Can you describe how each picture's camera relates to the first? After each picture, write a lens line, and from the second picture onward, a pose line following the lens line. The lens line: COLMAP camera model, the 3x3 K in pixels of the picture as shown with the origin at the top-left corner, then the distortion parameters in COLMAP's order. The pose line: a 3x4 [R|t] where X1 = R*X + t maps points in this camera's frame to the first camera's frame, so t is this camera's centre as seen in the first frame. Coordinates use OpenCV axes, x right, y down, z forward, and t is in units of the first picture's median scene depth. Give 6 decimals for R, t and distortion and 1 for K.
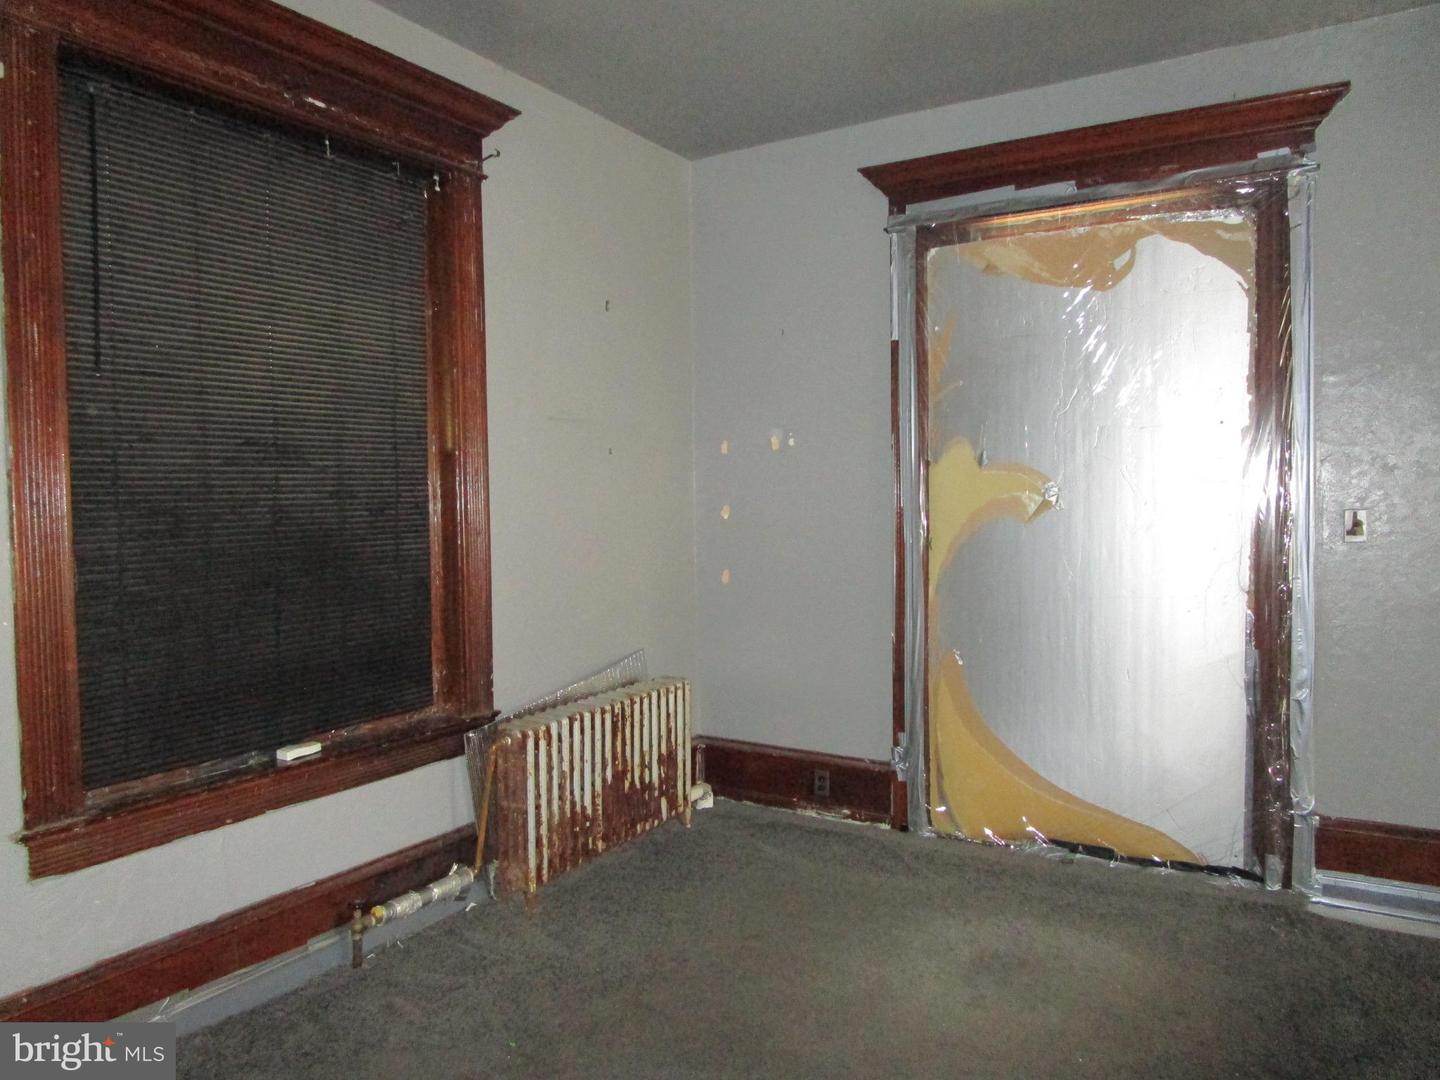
lens RADIAL K [[1025.5, 0, 718.9], [0, 1025.5, 543.2], [0, 0, 1]] dist [-0.028842, 0.000671]
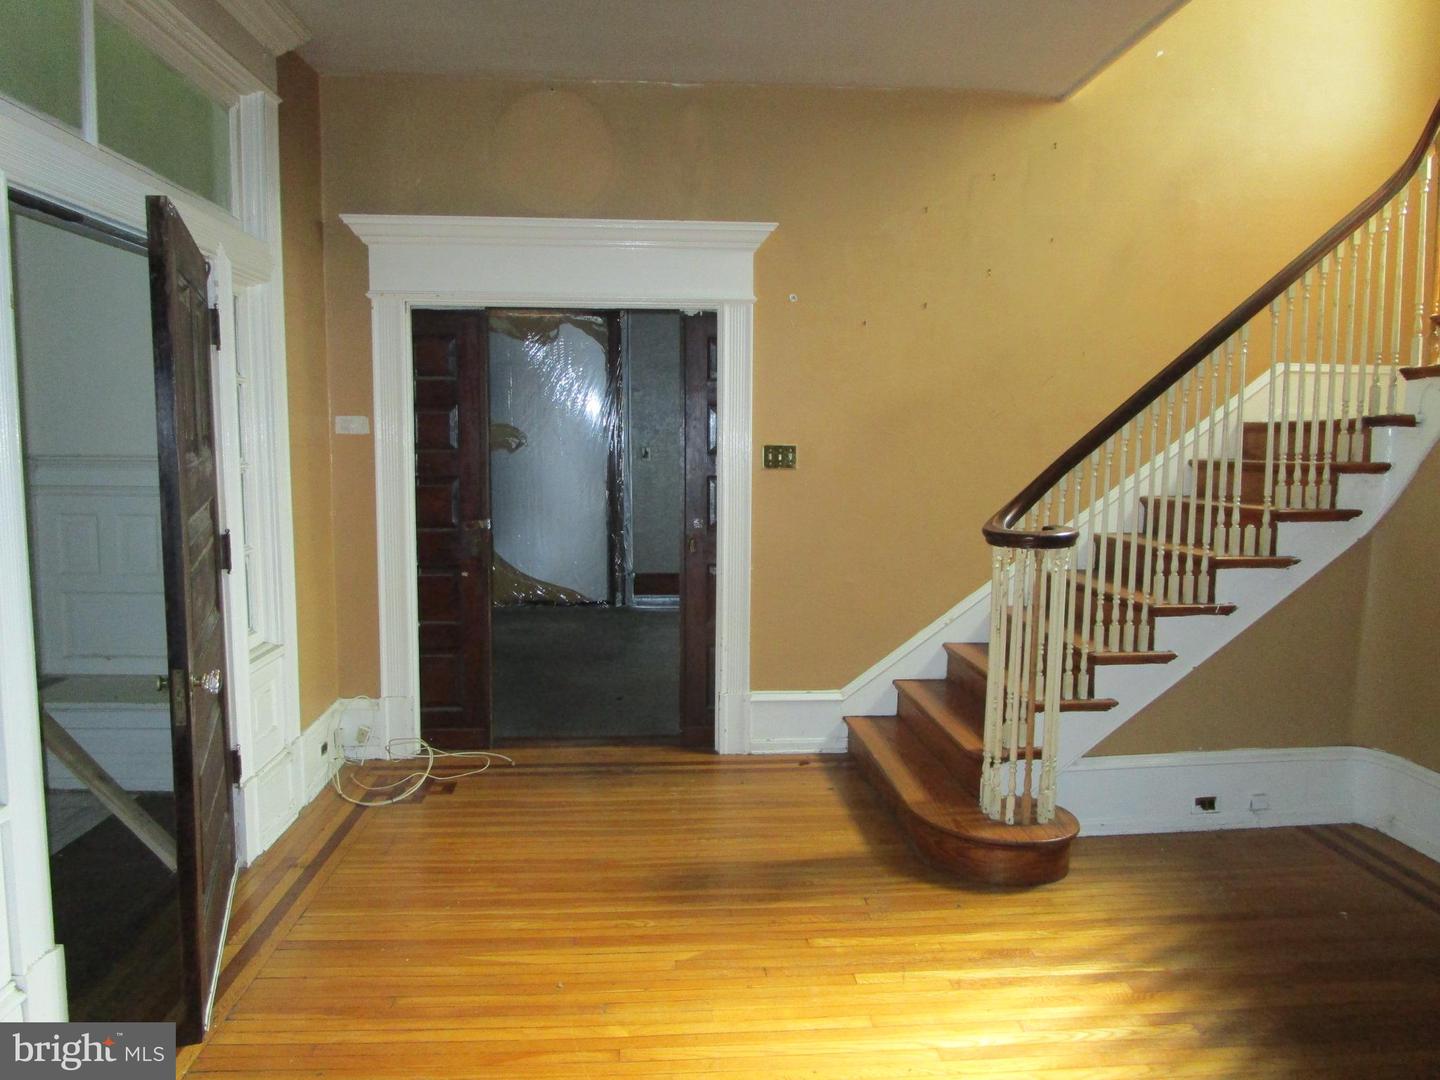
lens RADIAL K [[1025.5, 0, 722.4], [0, 1025.5, 540.0], [0, 0, 1]] dist [-0.028842, 0.000671]
pose [[0.825161, -0.038941, 0.563555, -0.602424], [0.007855, 0.998316, 0.057481, 0.047734], [-0.564844, -0.043004, 0.824077, -1.115609]]
